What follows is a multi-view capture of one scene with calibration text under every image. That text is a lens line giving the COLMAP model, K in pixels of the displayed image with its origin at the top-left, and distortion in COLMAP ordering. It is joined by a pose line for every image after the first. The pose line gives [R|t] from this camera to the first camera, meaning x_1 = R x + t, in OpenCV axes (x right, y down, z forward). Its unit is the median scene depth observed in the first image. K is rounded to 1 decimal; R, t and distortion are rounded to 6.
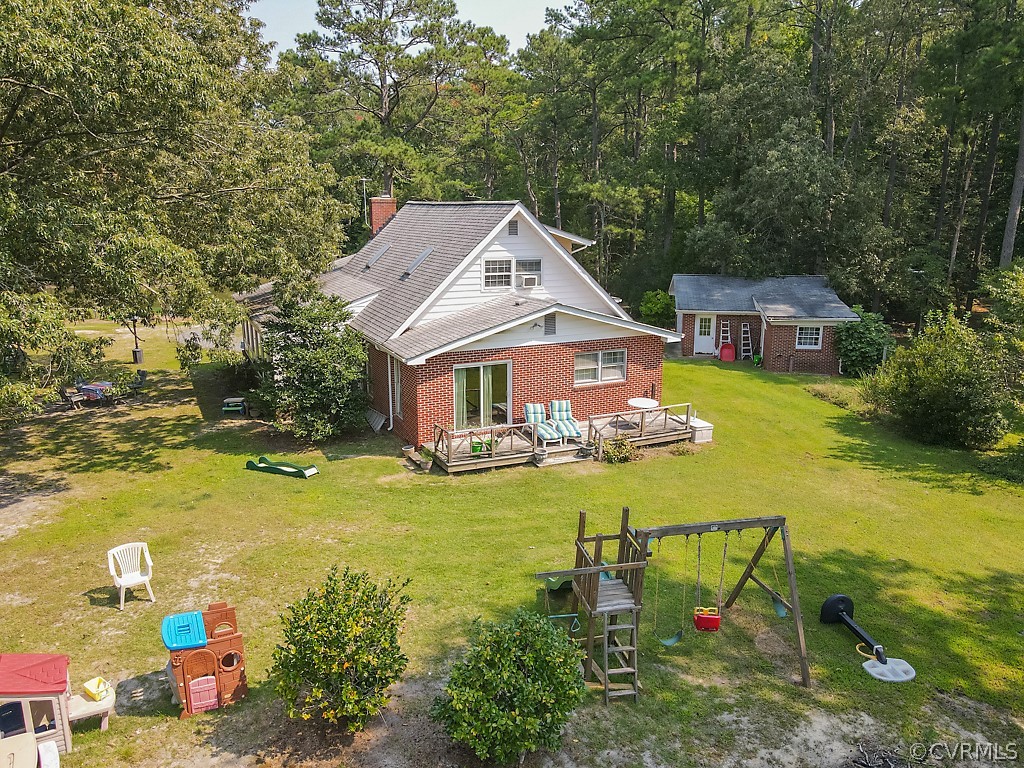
lens RADIAL K [[752.1, 0, 513.9], [0, 752.1, 385.9], [0, 0, 1]] dist [-0.000273, 0.023764]
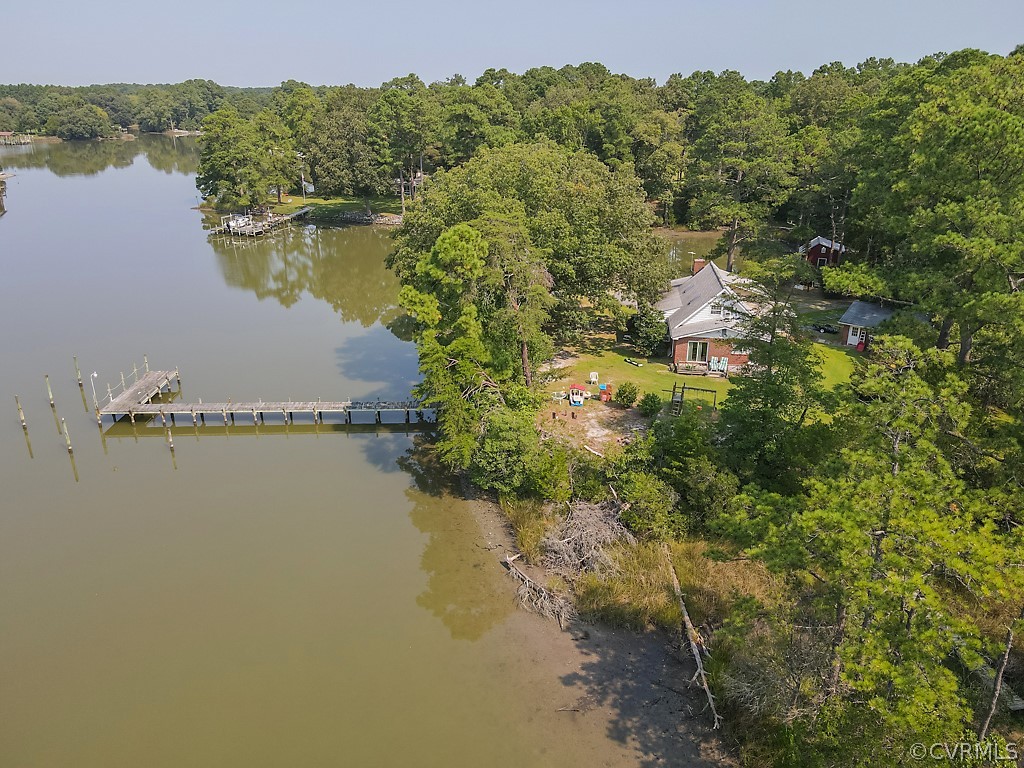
lens RADIAL K [[752.1, 0, 513.9], [0, 752.1, 385.9], [0, 0, 1]] dist [-0.000273, 0.023764]
pose [[0.841333, 0.197905, -0.502983, 0.839366], [-0.128418, 0.977102, 0.169649, -0.255960], [0.525040, -0.078139, 0.847483, -1.887571]]
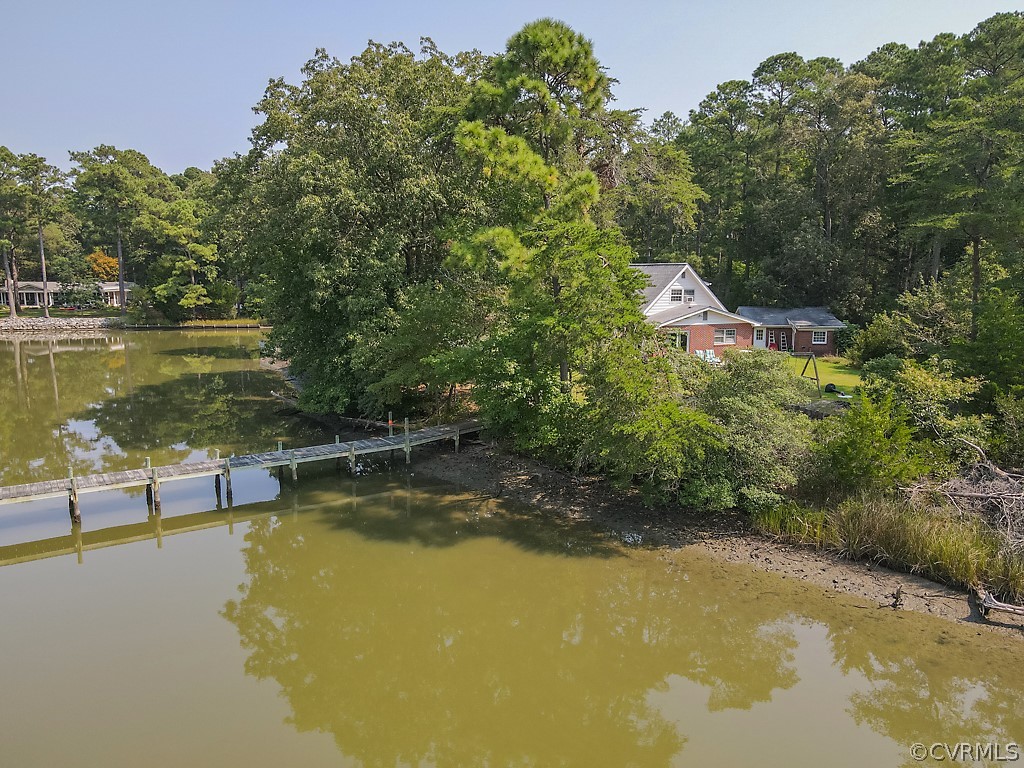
lens RADIAL K [[752.1, 0, 513.9], [0, 752.1, 385.9], [0, 0, 1]] dist [-0.000273, 0.023764]
pose [[0.999883, 0.002785, -0.015017, -0.464091], [-0.004049, 0.996386, -0.084839, 0.304057], [0.014727, 0.084890, 0.996282, -1.183587]]
